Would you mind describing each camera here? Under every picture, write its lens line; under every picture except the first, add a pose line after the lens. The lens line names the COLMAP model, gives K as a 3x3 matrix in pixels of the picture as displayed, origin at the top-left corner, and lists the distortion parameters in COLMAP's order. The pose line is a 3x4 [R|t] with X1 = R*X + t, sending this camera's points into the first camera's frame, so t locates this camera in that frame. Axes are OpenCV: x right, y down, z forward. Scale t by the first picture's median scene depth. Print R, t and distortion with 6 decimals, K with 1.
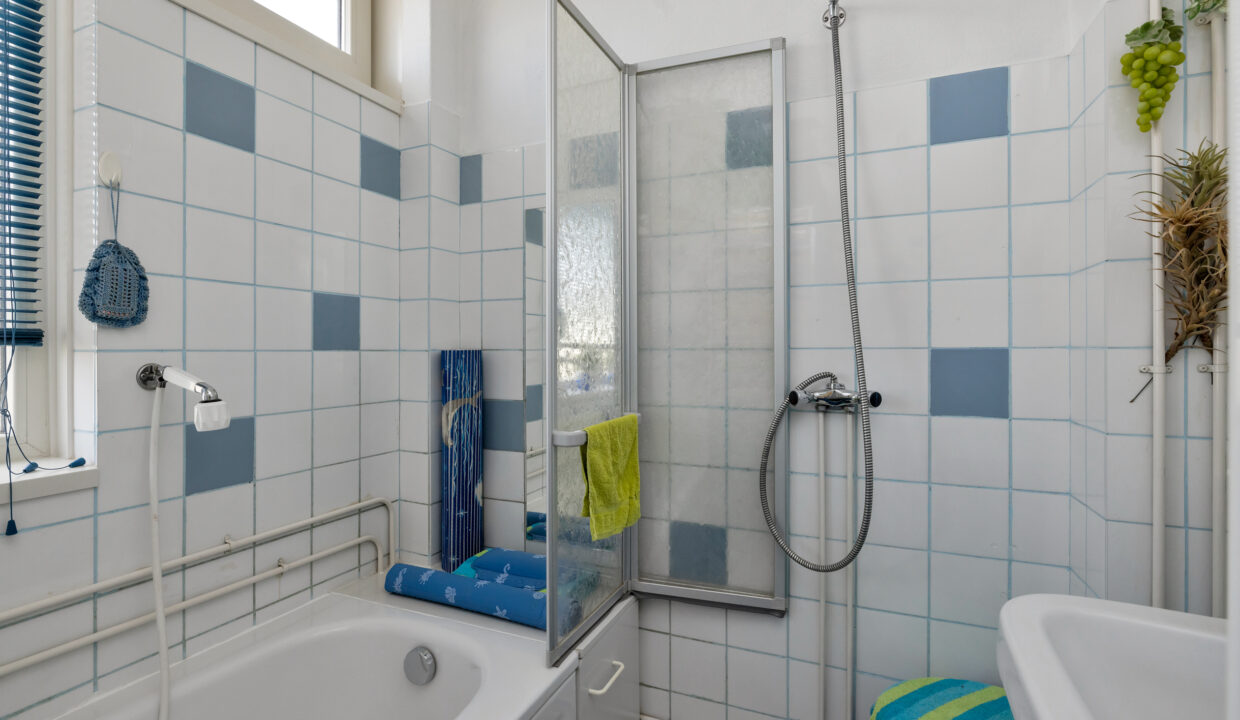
lens RADIAL K [[581.6, 0, 614.6], [0, 581.6, 346.4], [0, 0, 1]] dist [-0.008314, 0.000203]
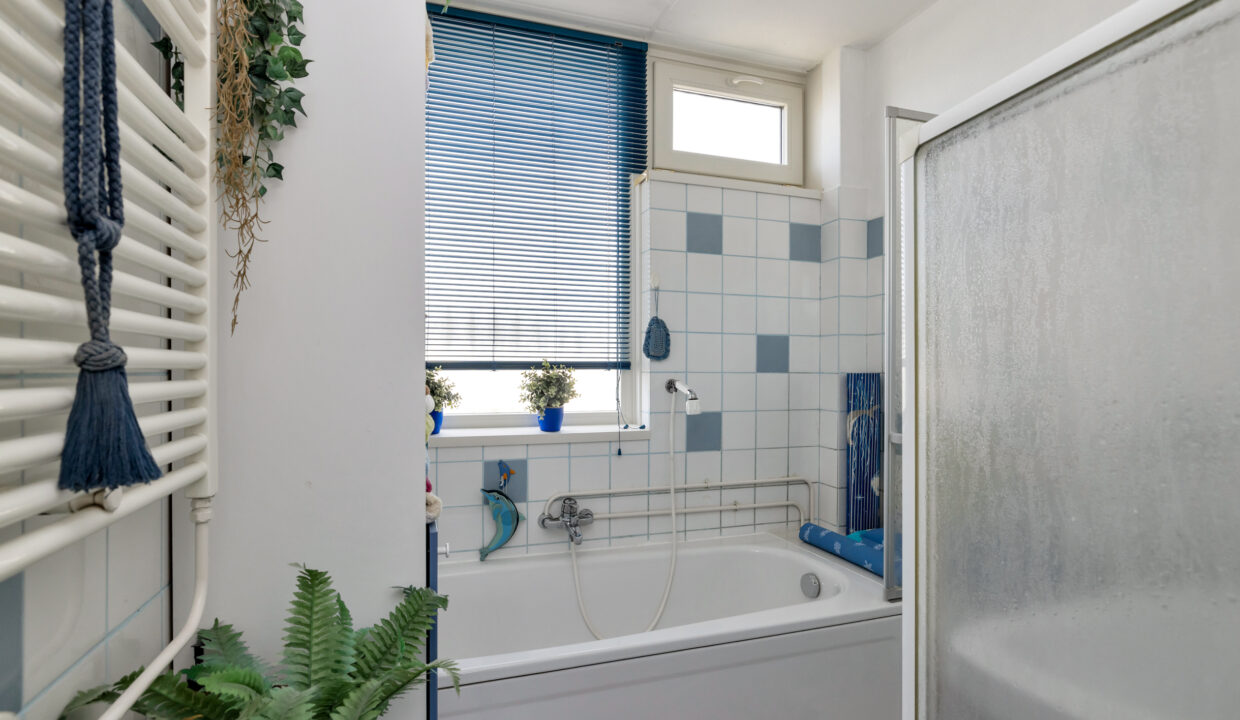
lens RADIAL K [[581.6, 0, 616.1], [0, 581.6, 367.0], [0, 0, 1]] dist [-0.008314, 0.000203]
pose [[0.672641, -0.002733, -0.739964, 0.380488], [-0.000751, 0.999990, -0.004376, -0.001315], [0.739969, 0.003499, 0.672632, -0.325940]]
